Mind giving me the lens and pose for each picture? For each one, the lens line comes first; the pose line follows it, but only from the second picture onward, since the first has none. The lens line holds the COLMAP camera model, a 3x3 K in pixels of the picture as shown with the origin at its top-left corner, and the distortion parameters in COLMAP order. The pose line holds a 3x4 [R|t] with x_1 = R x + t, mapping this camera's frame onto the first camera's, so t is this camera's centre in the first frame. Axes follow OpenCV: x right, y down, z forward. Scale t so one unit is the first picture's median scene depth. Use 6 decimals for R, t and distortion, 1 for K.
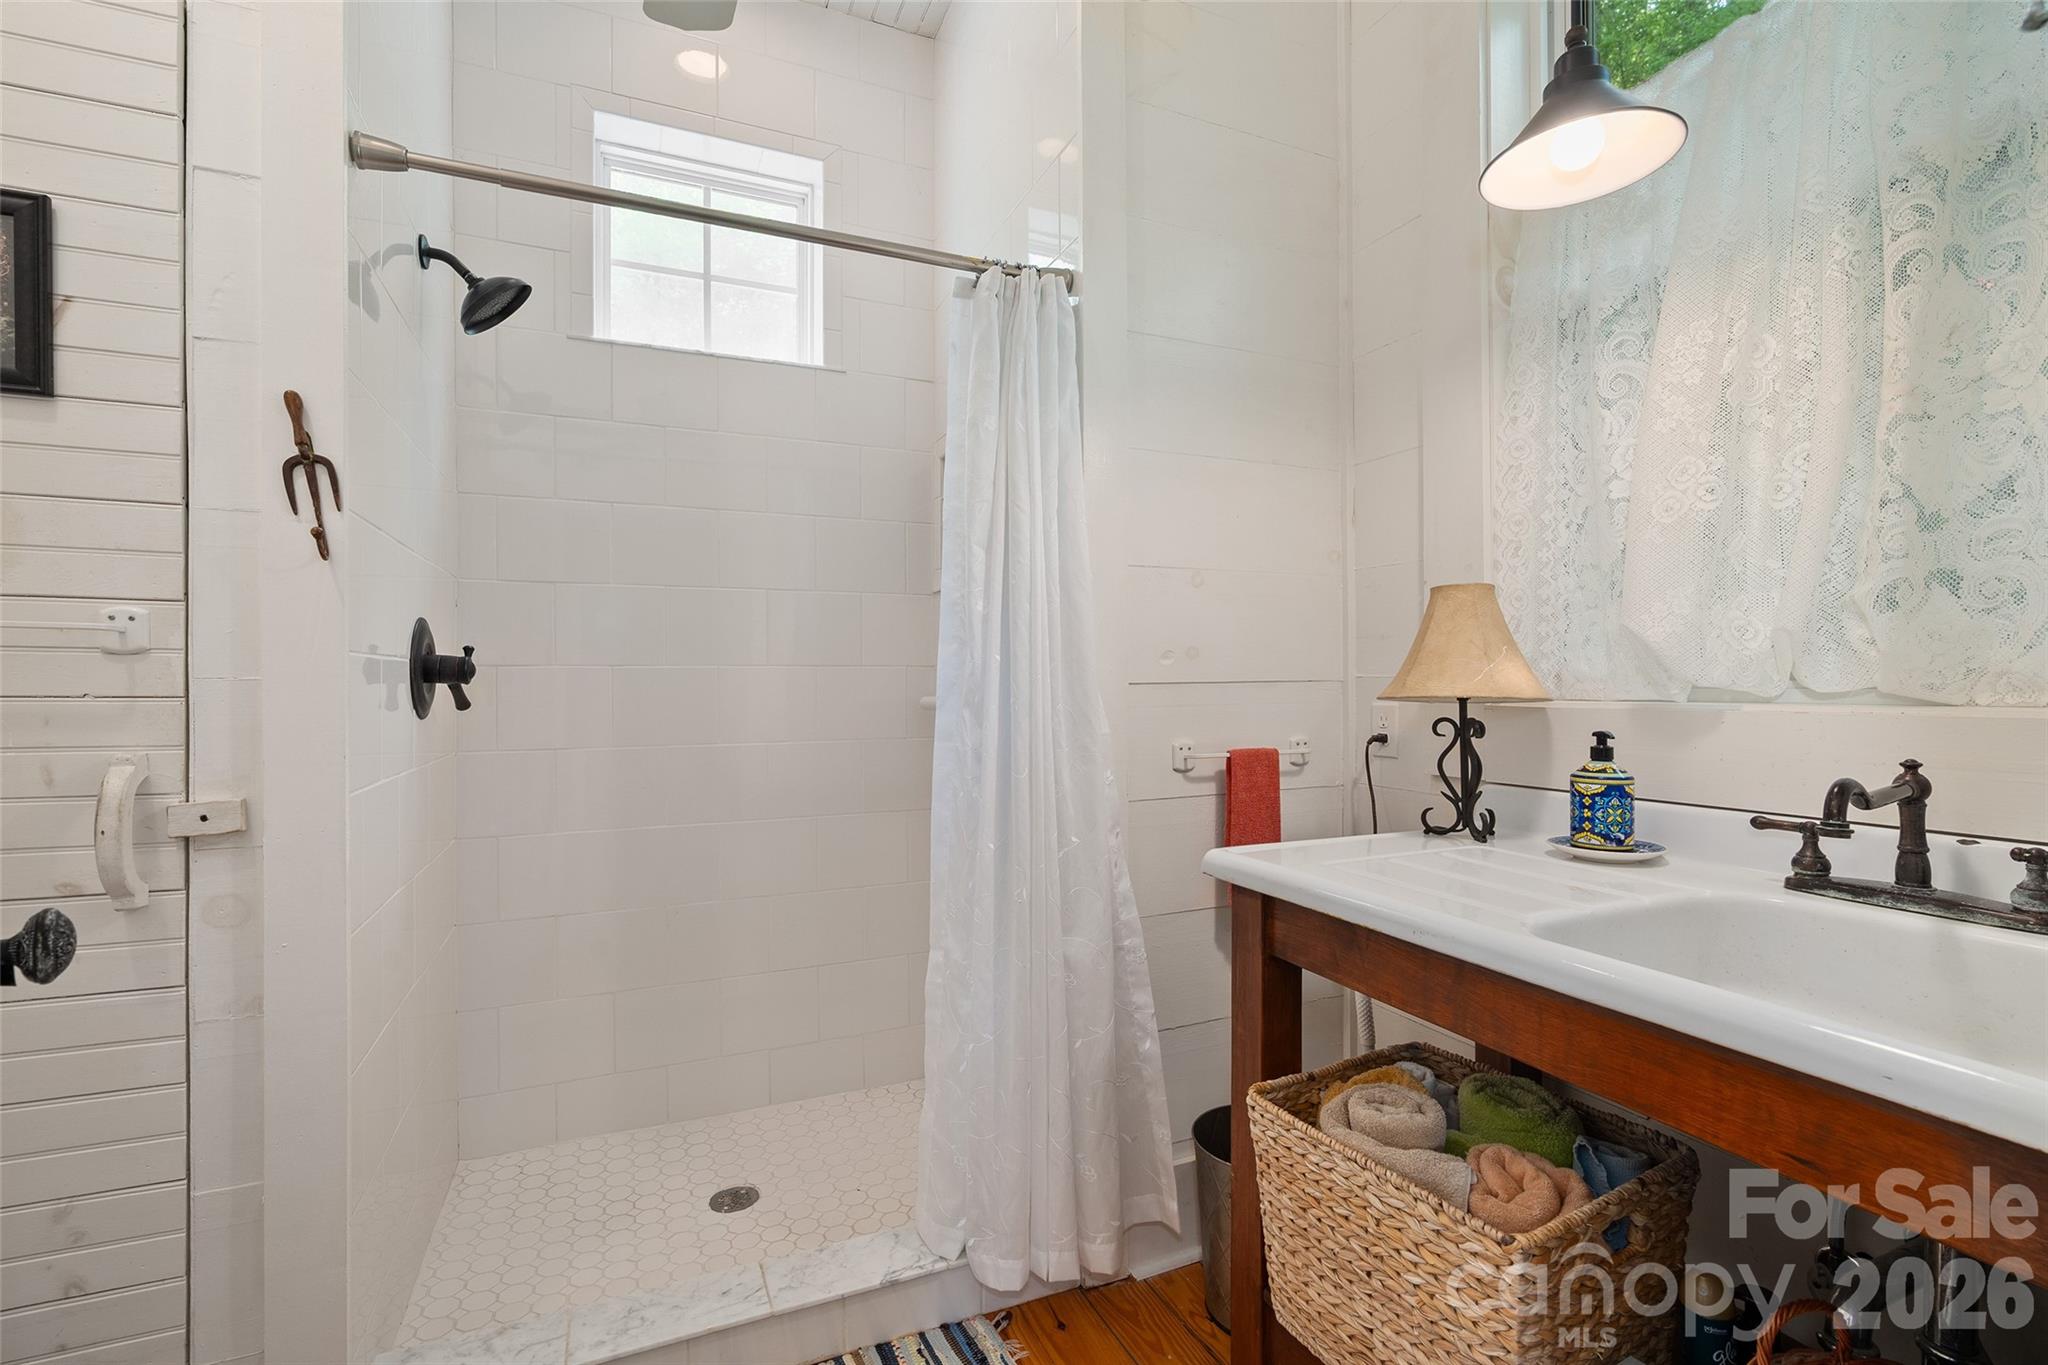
lens RADIAL K [[919.4, 0, 1021.2], [0, 919.4, 676.3], [0, 0, 1]] dist [-0.009317, 0.001925]
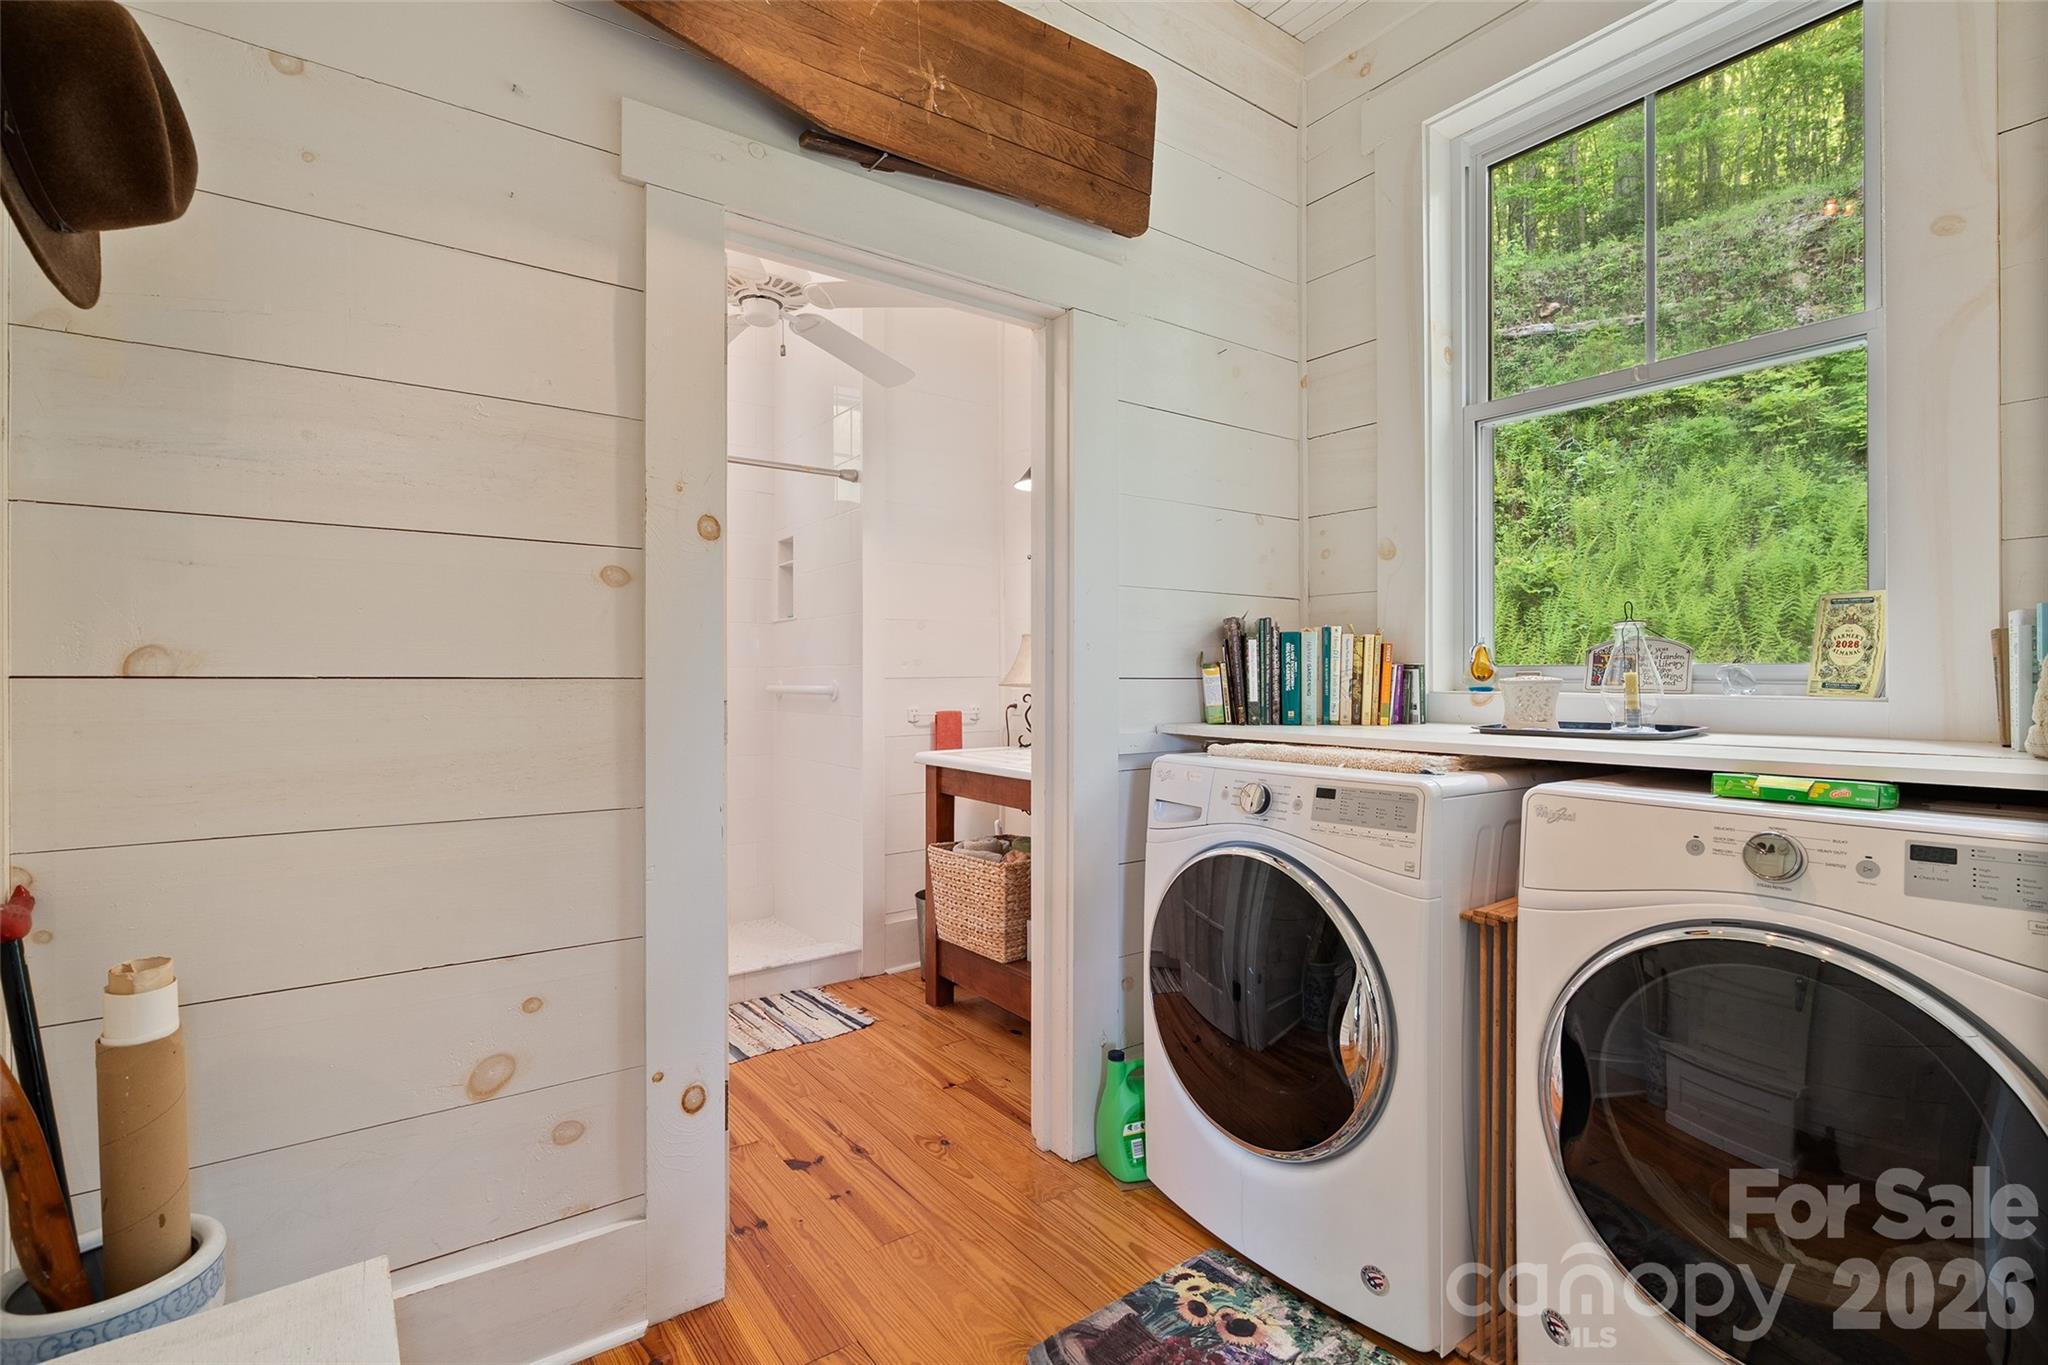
lens RADIAL K [[919.4, 0, 1002.4], [0, 919.4, 677.1], [0, 0, 1]] dist [-0.009317, 0.001925]
pose [[0.977102, 0.001836, 0.212763, -0.061273], [-0.001668, 0.999998, -0.000970, 0.007392], [-0.212764, 0.000593, 0.977103, -1.084458]]
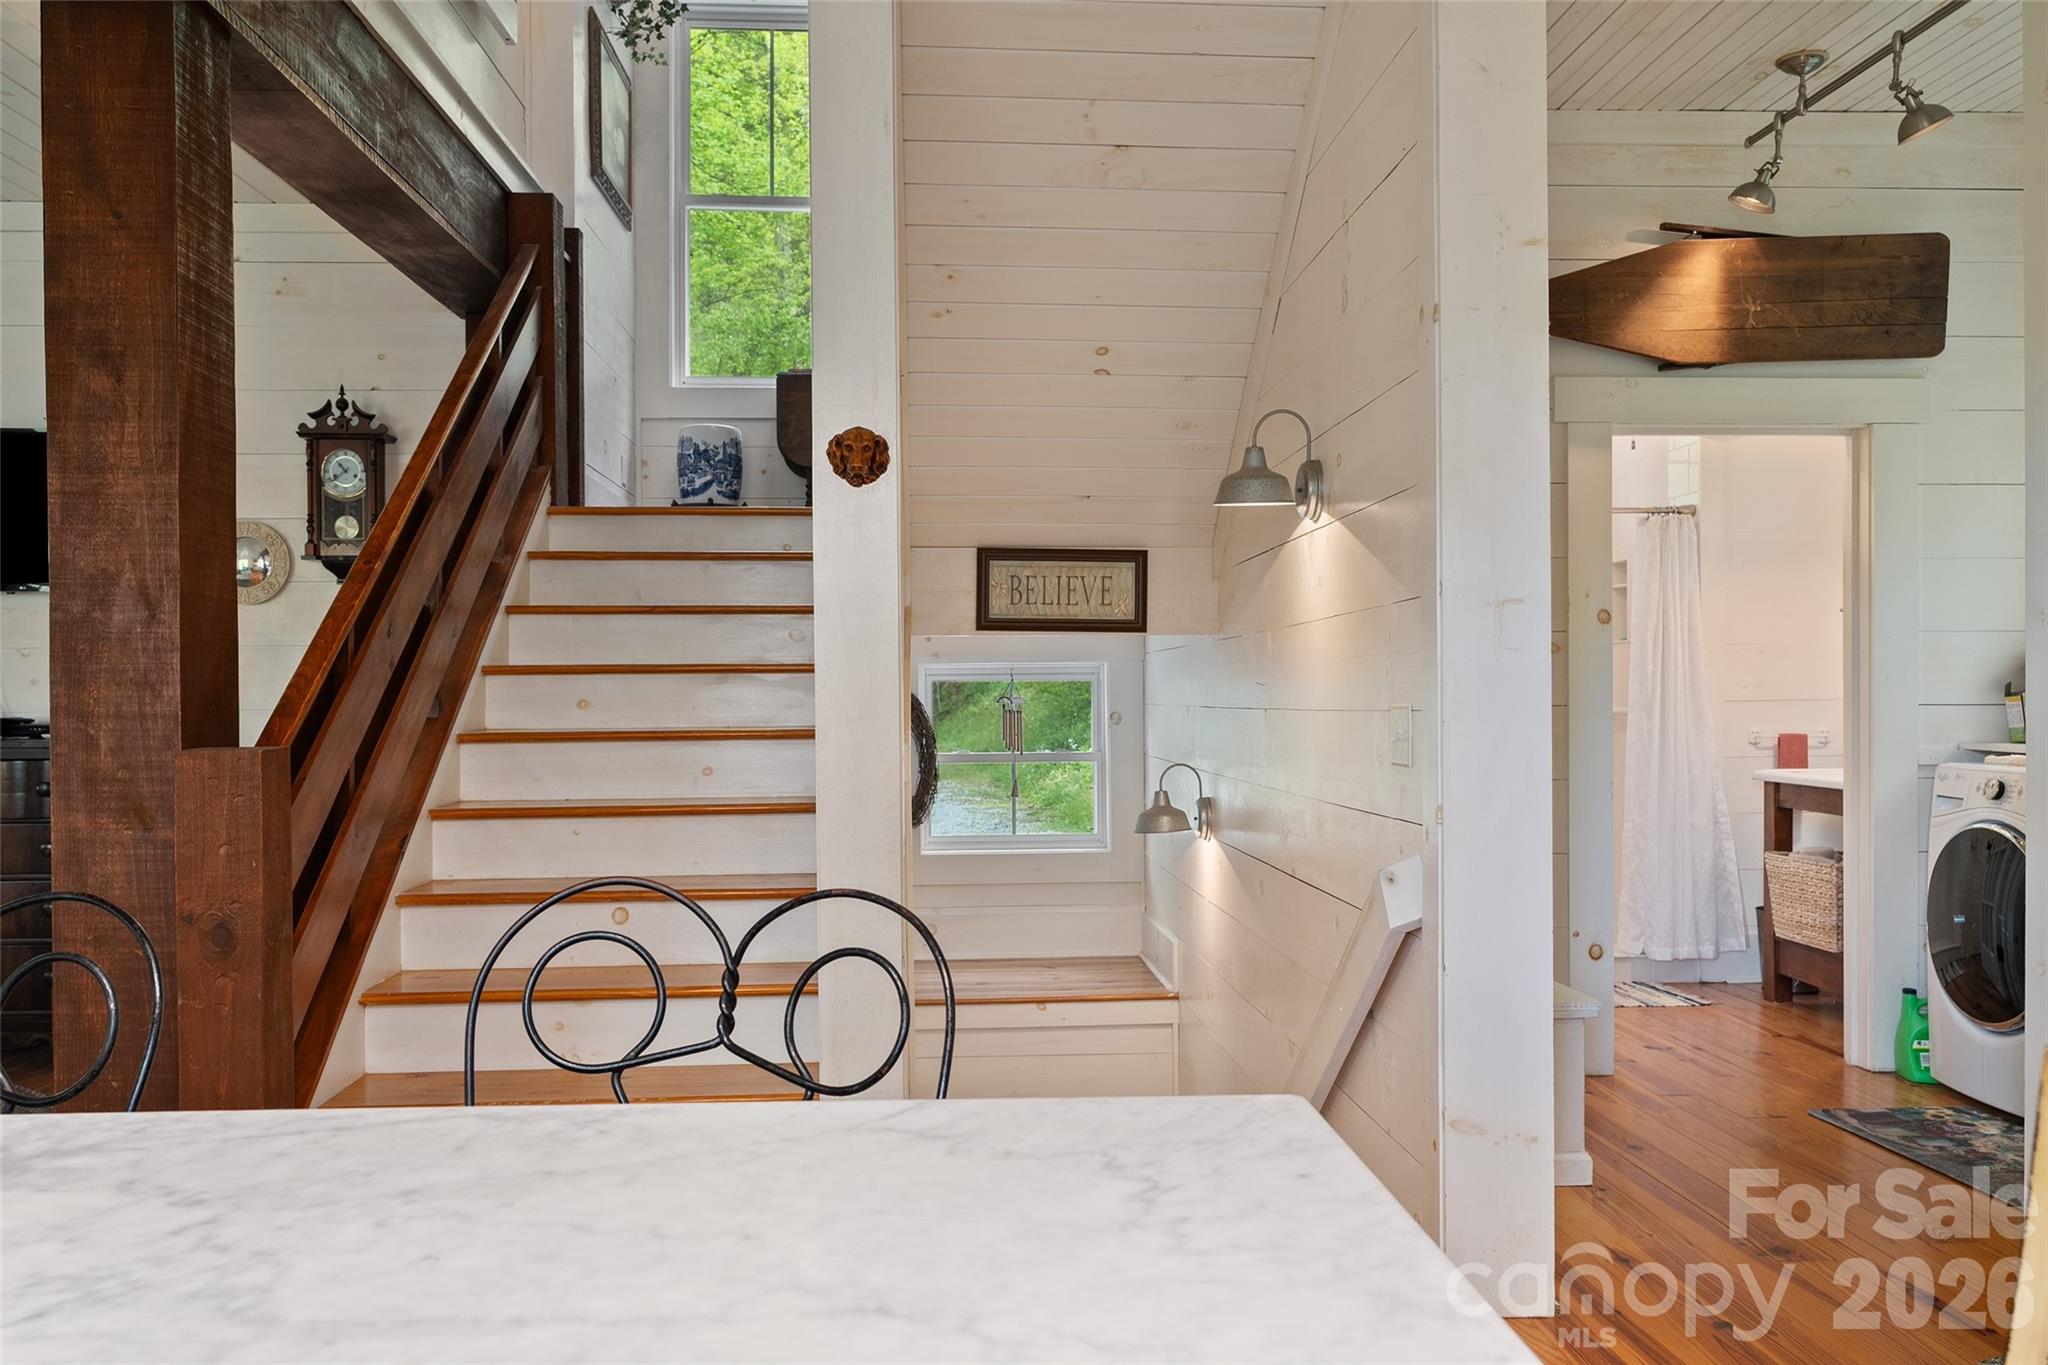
lens RADIAL K [[1538.2, 0, 1020.2], [0, 1538.2, 694.1], [0, 0, 1]] dist [-0.004987, -0.003123]
pose [[0.938413, 0.000189, -0.345516, -0.192780], [0.001273, 0.999991, 0.004006, -0.025934], [0.345514, -0.004199, 0.938404, -3.076154]]
